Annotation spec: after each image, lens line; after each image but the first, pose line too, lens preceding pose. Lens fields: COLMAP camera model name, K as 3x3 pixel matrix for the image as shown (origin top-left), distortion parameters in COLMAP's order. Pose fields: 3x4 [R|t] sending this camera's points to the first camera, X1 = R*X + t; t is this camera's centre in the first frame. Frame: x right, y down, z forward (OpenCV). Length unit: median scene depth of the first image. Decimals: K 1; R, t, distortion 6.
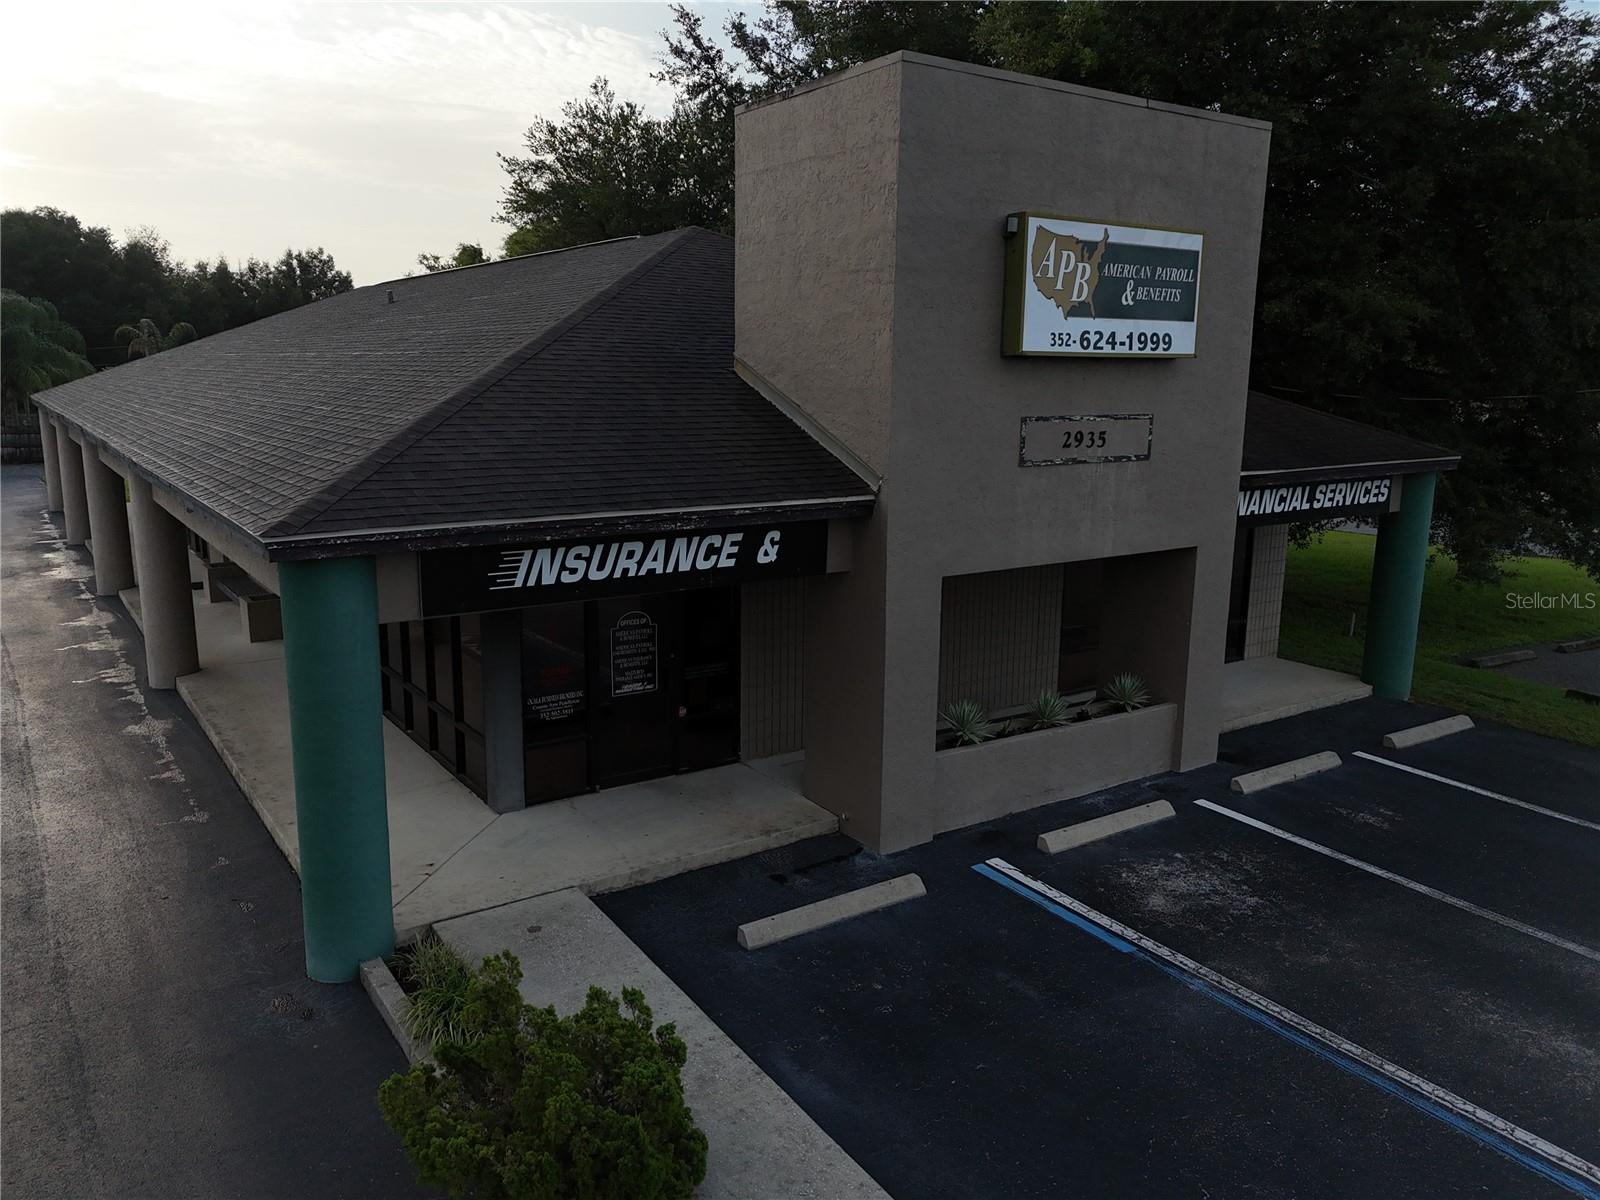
lens RADIAL K [[1178.2, 0, 800.0], [0, 1178.2, 600.0], [0, 0, 1]] dist [0.067677, -0.060360]
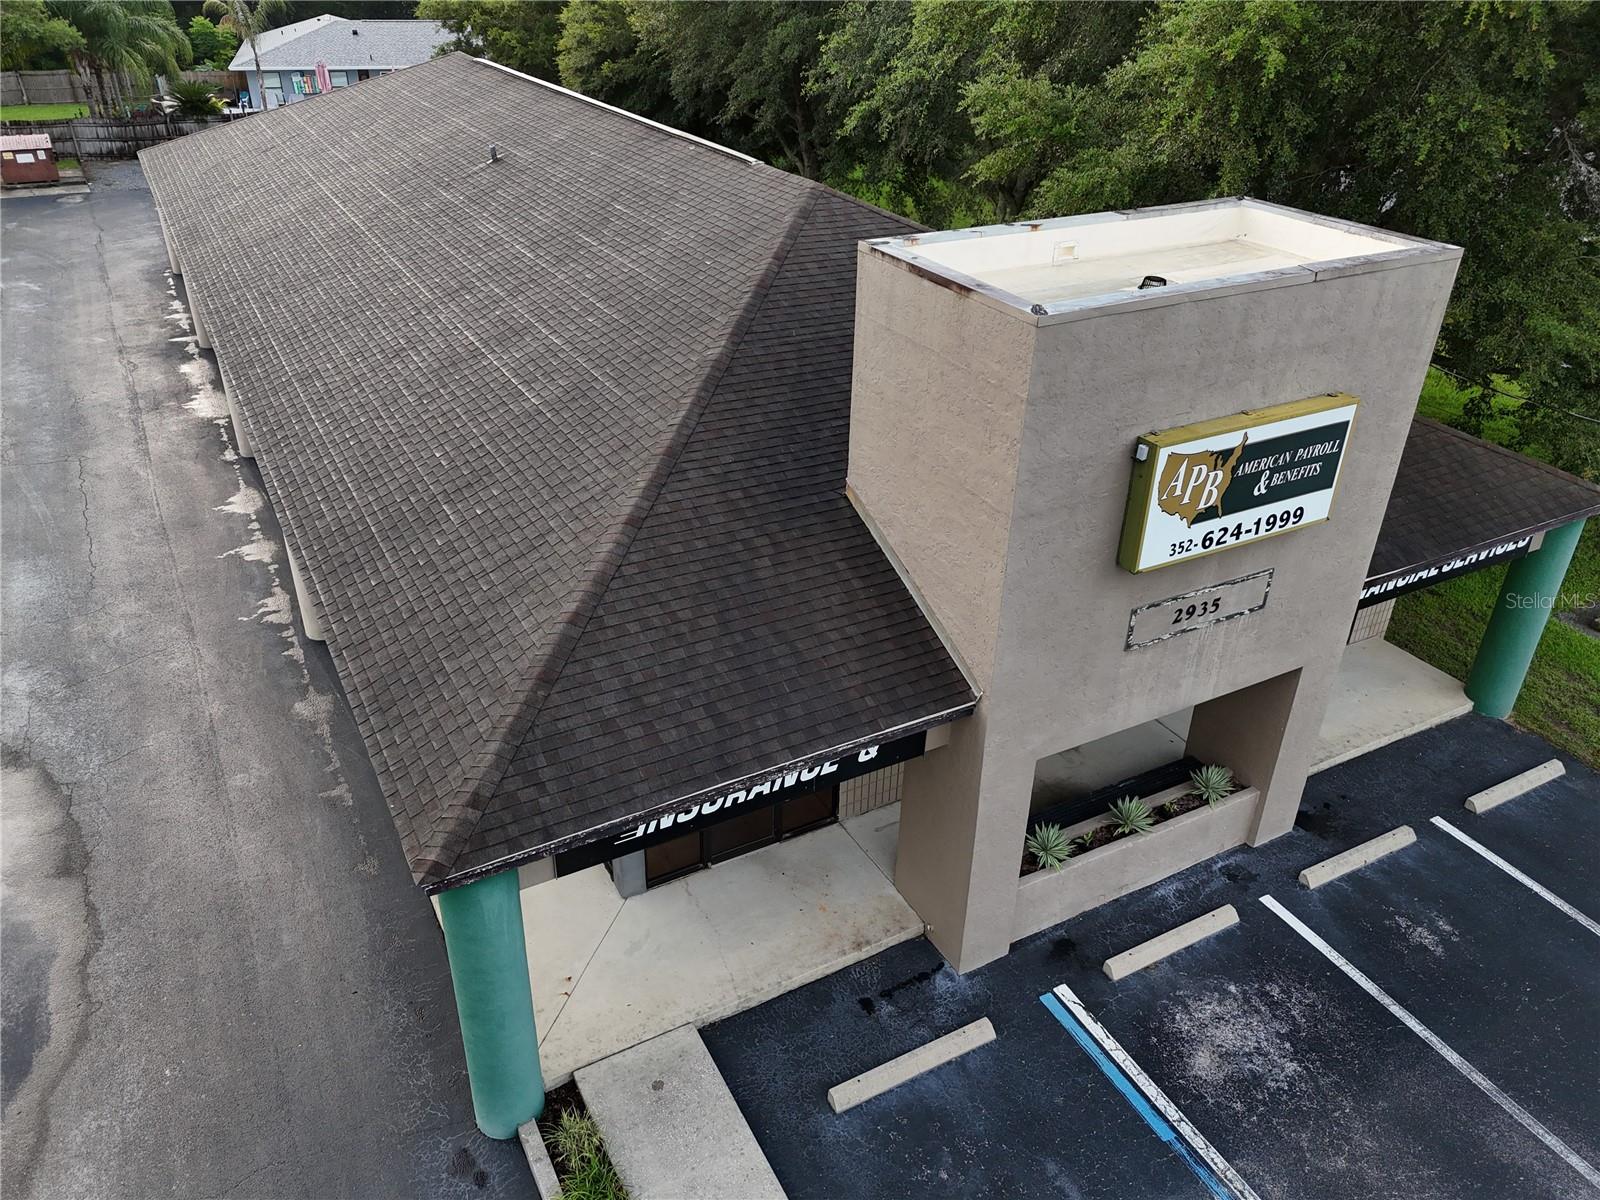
lens RADIAL K [[1178.2, 0, 800.0], [0, 1178.2, 600.0], [0, 0, 1]] dist [0.067677, -0.060360]
pose [[0.995083, 0.055452, -0.082070, -0.009154], [-0.026327, 0.946863, 0.320558, -0.474533], [0.095485, -0.316821, 0.943667, 0.035854]]
